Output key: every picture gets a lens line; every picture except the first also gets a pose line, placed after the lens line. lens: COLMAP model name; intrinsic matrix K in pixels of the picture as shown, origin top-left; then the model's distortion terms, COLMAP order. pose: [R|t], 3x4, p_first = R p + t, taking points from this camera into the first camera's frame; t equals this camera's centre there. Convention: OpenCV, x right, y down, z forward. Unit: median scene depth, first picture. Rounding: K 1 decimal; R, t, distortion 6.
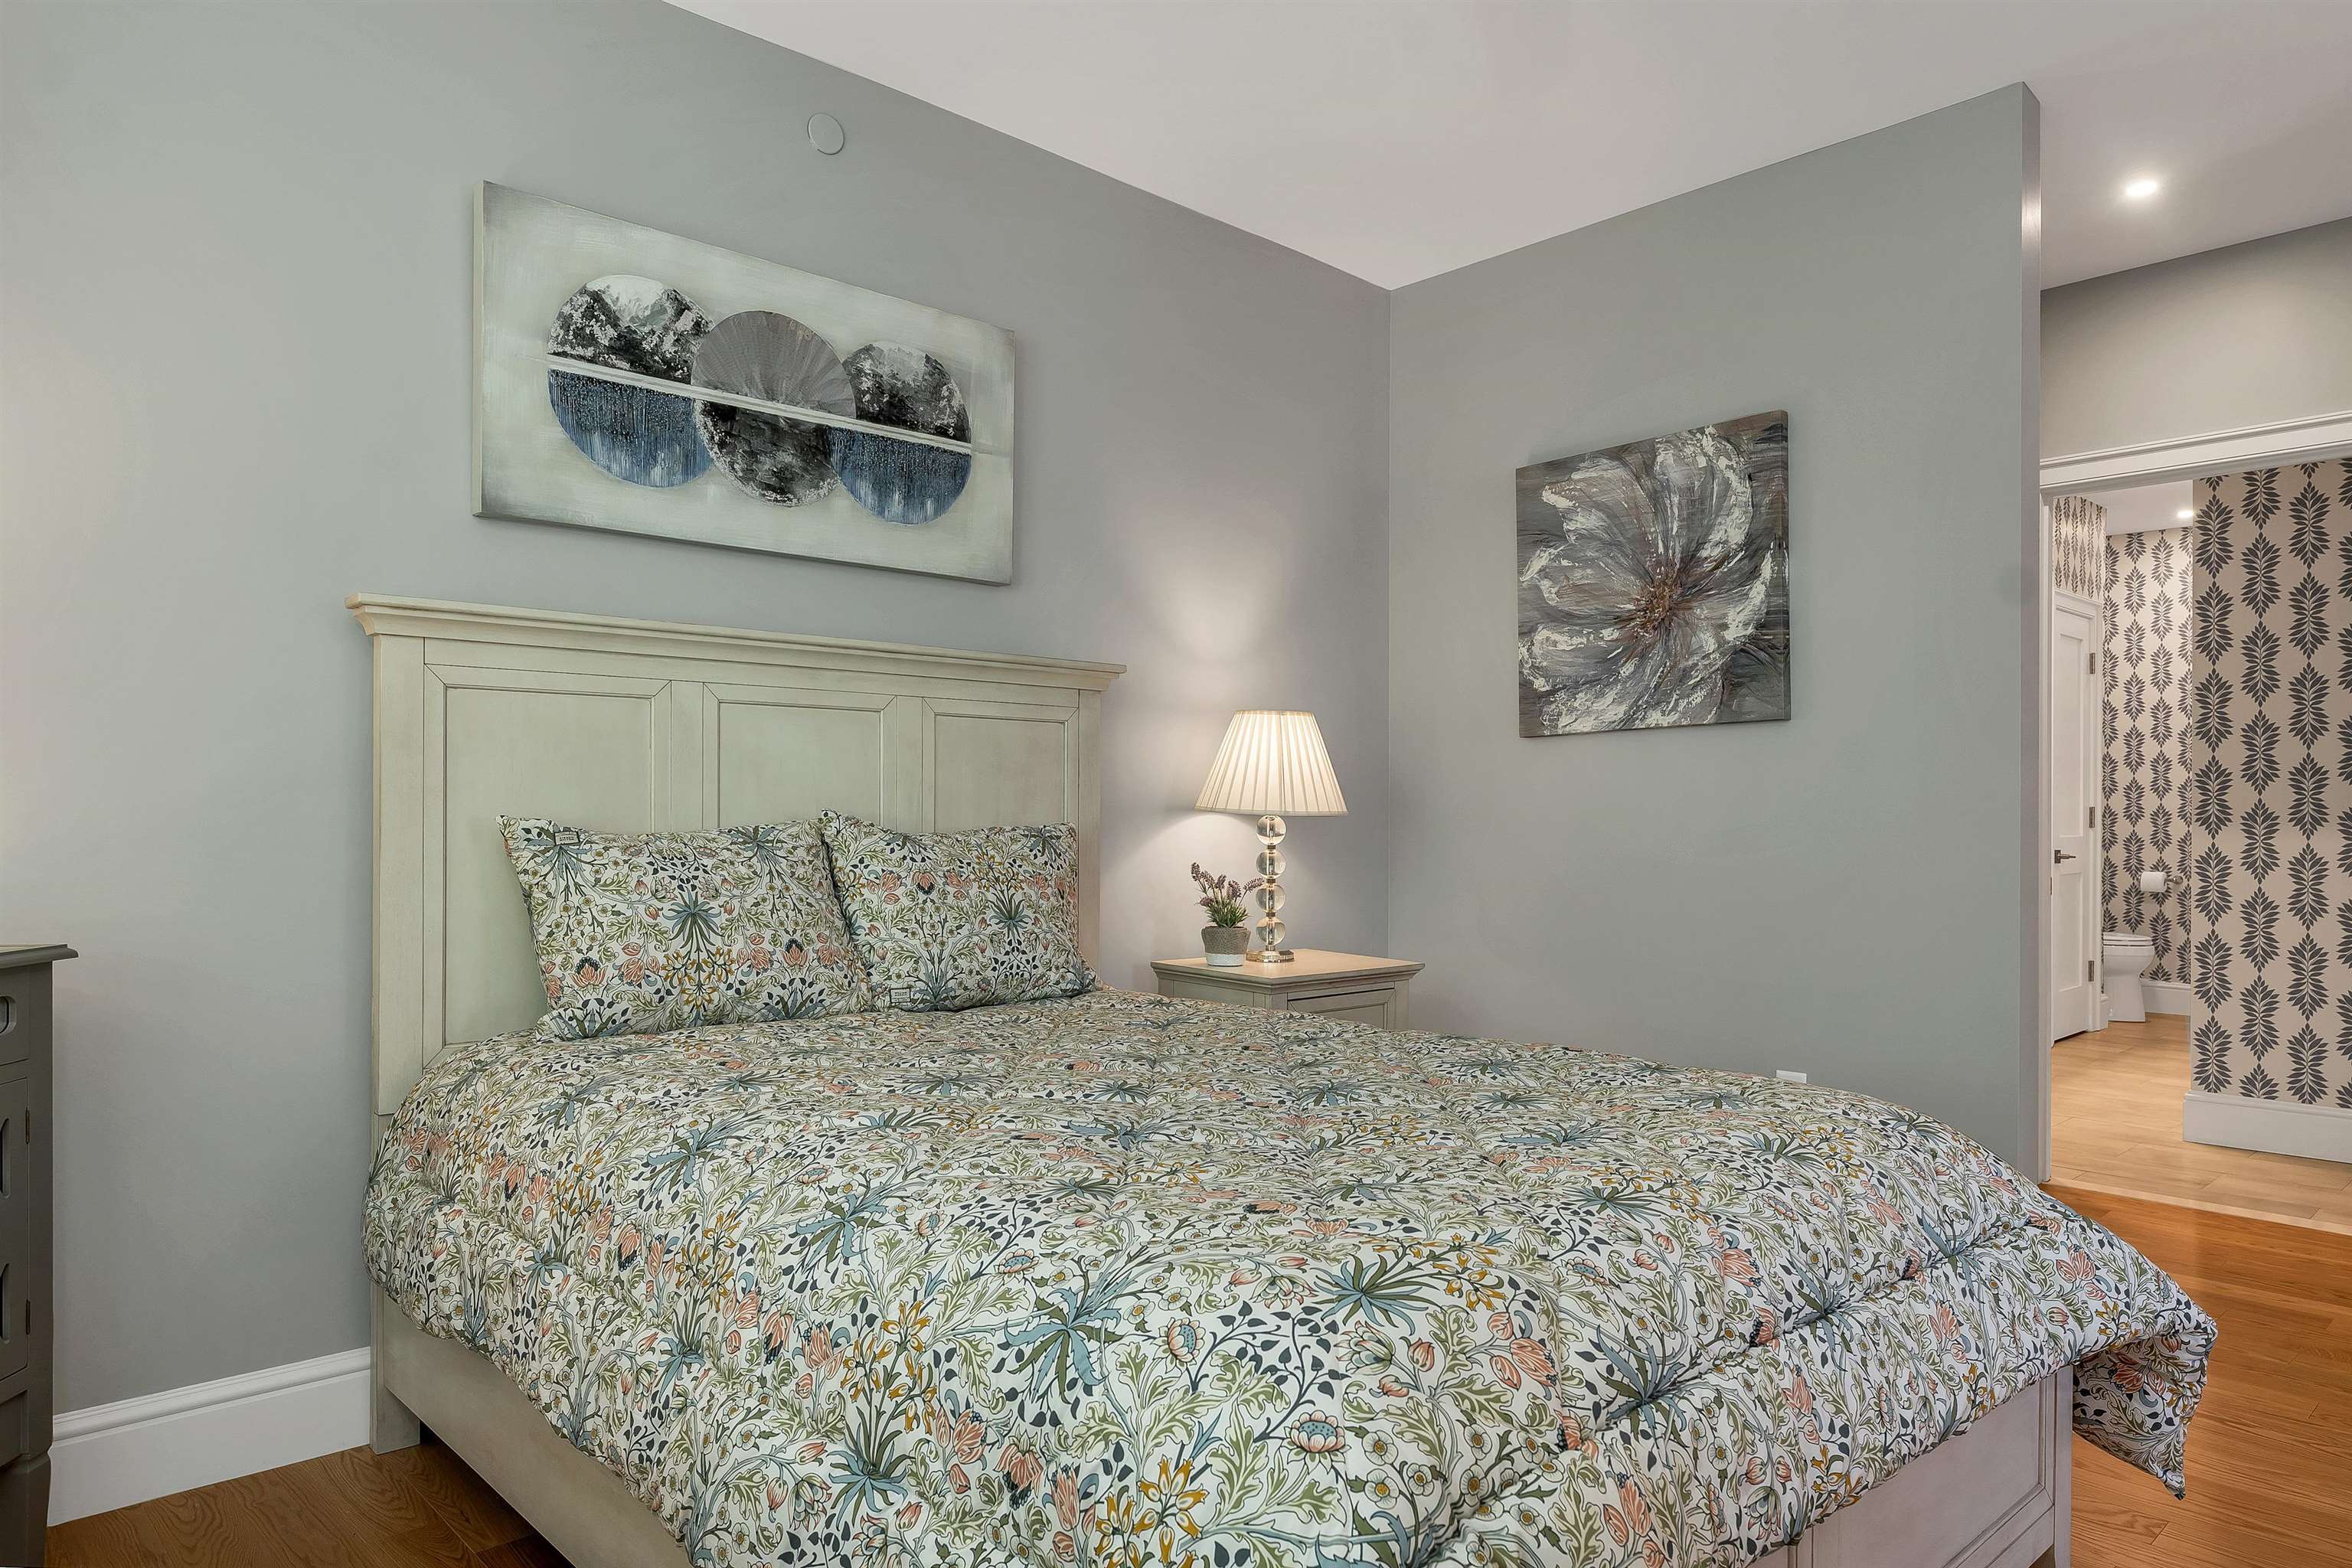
lens RADIAL K [[1476.7, 0, 1184.5], [0, 1476.7, 831.9], [0, 0, 1]] dist [-0.002368, -0.000174]
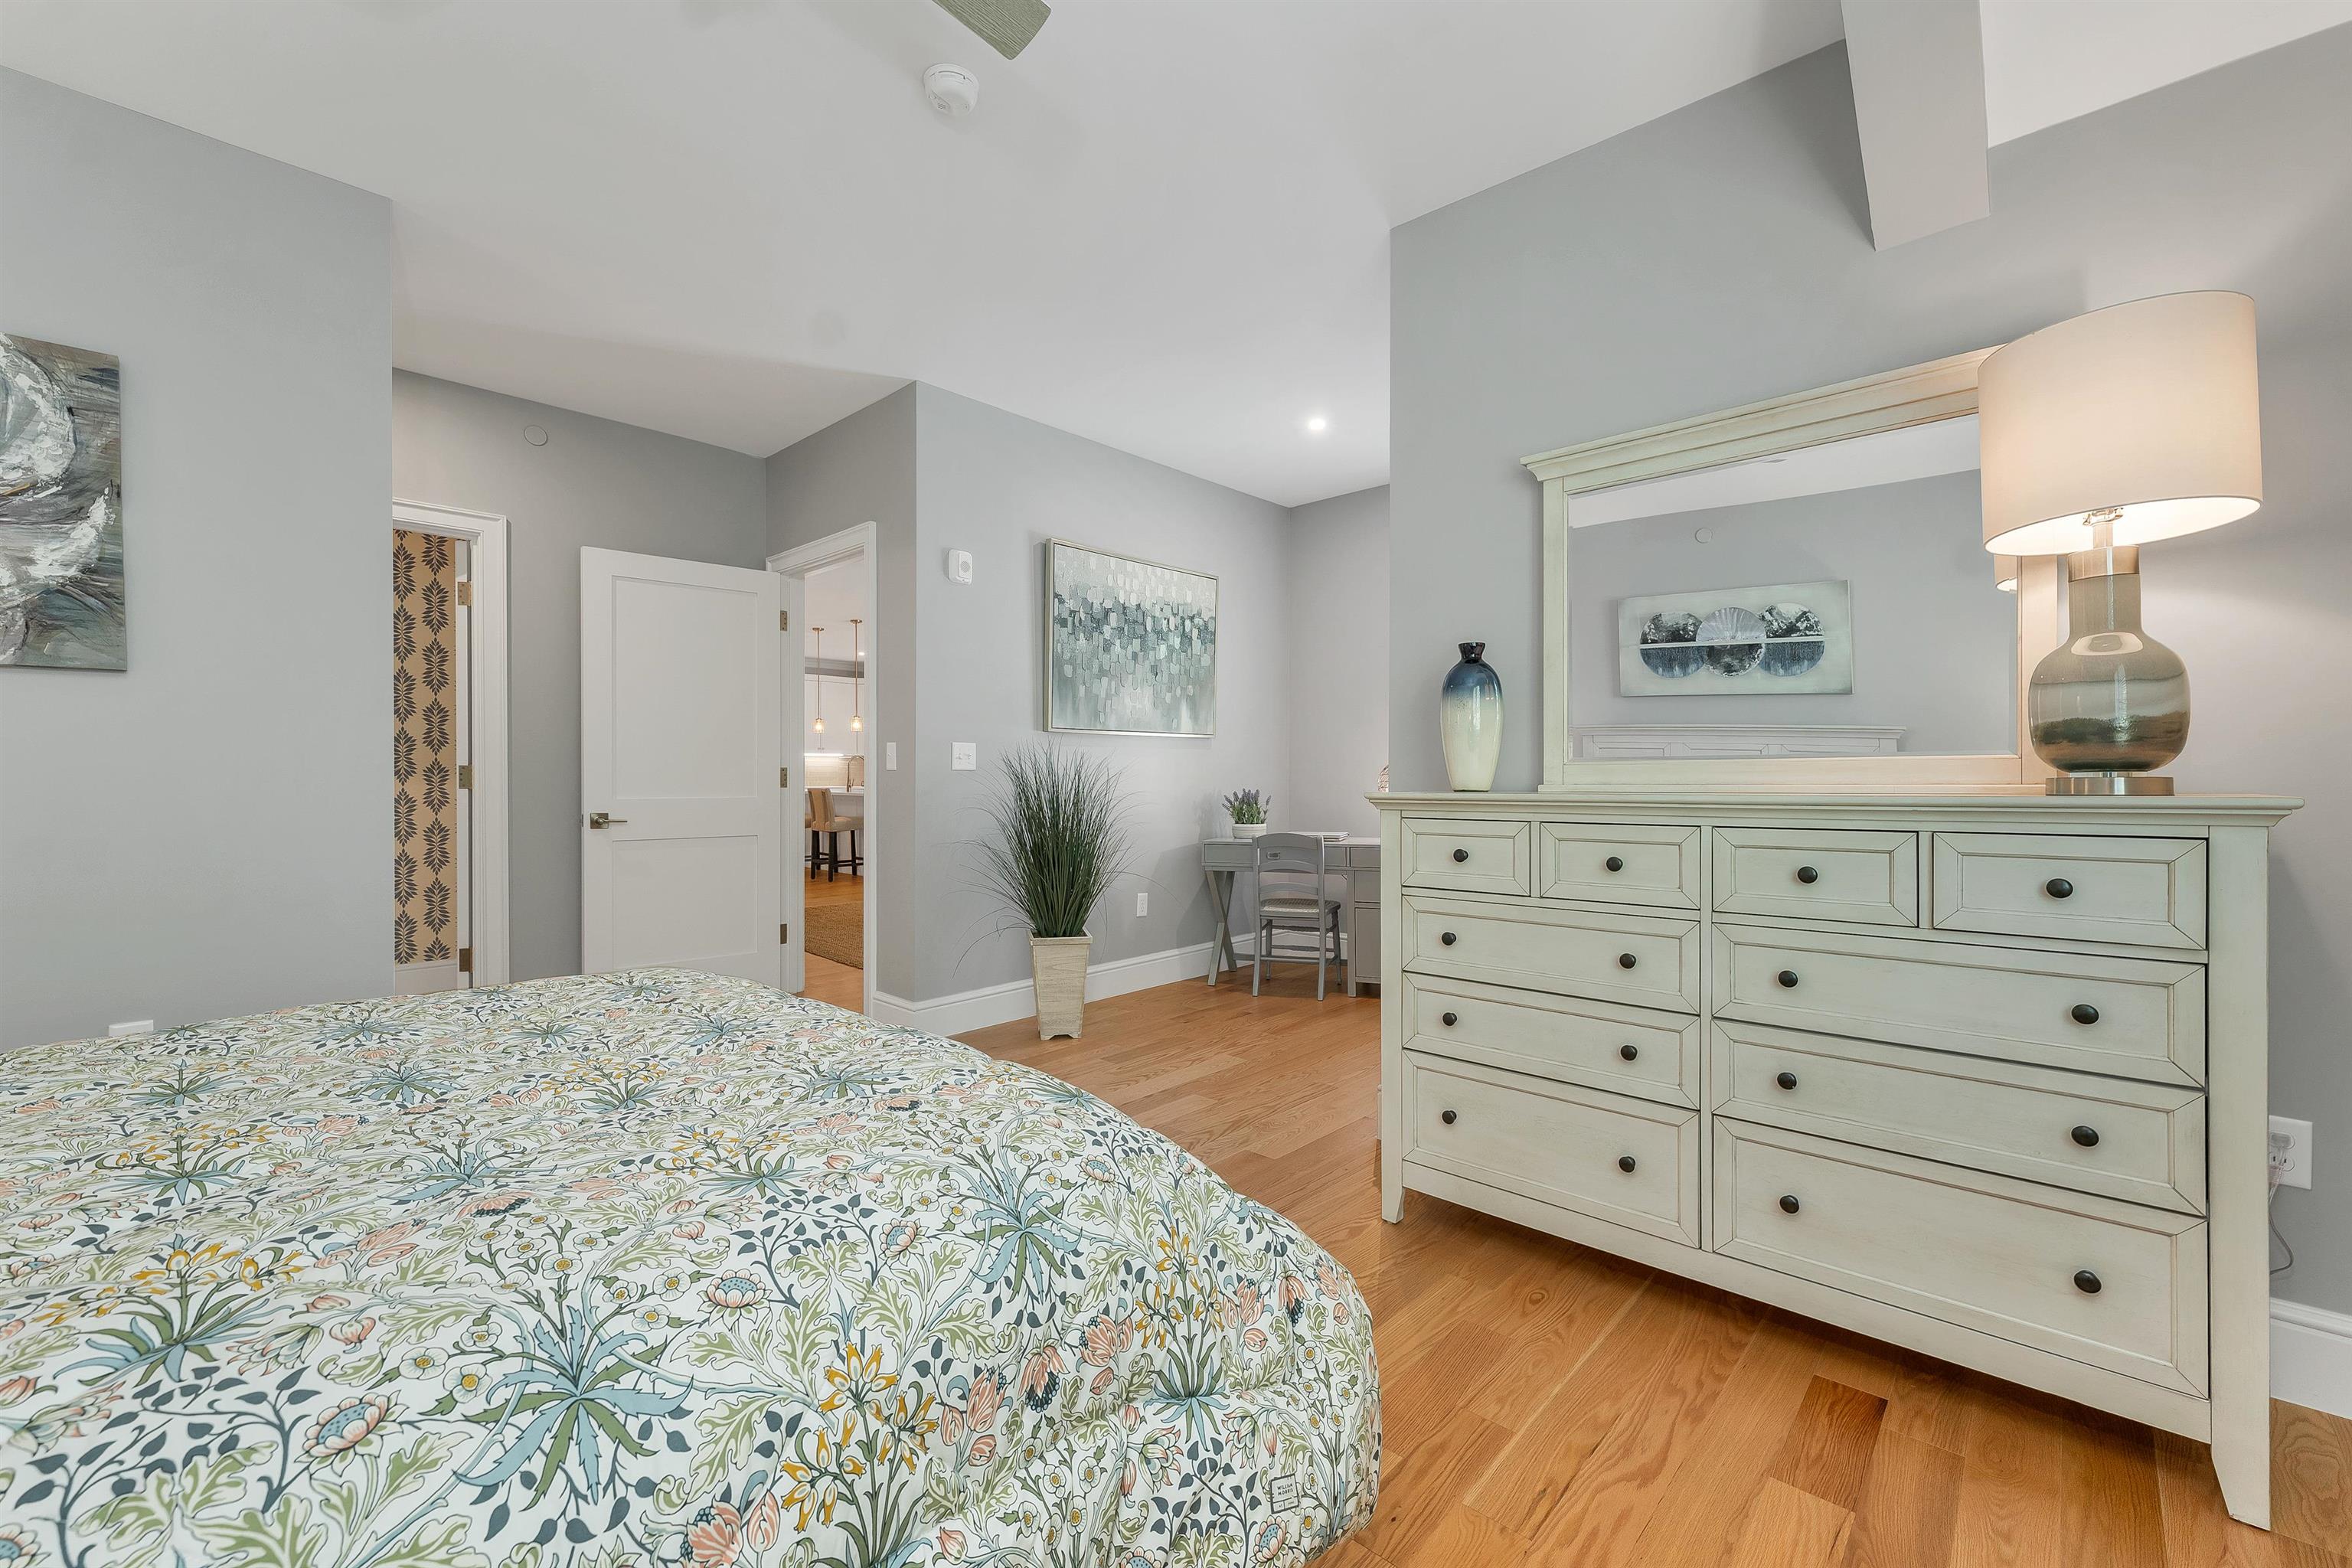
lens RADIAL K [[956.3, 0, 1176.6], [0, 956.3, 790.5], [0, 0, 1]] dist [0.000941, -0.000045]
pose [[-0.067967, -0.016636, 0.997549, -0.529277], [0.005000, 0.999843, 0.017015, -0.004822], [-0.997675, 0.006144, -0.067873, 0.615582]]
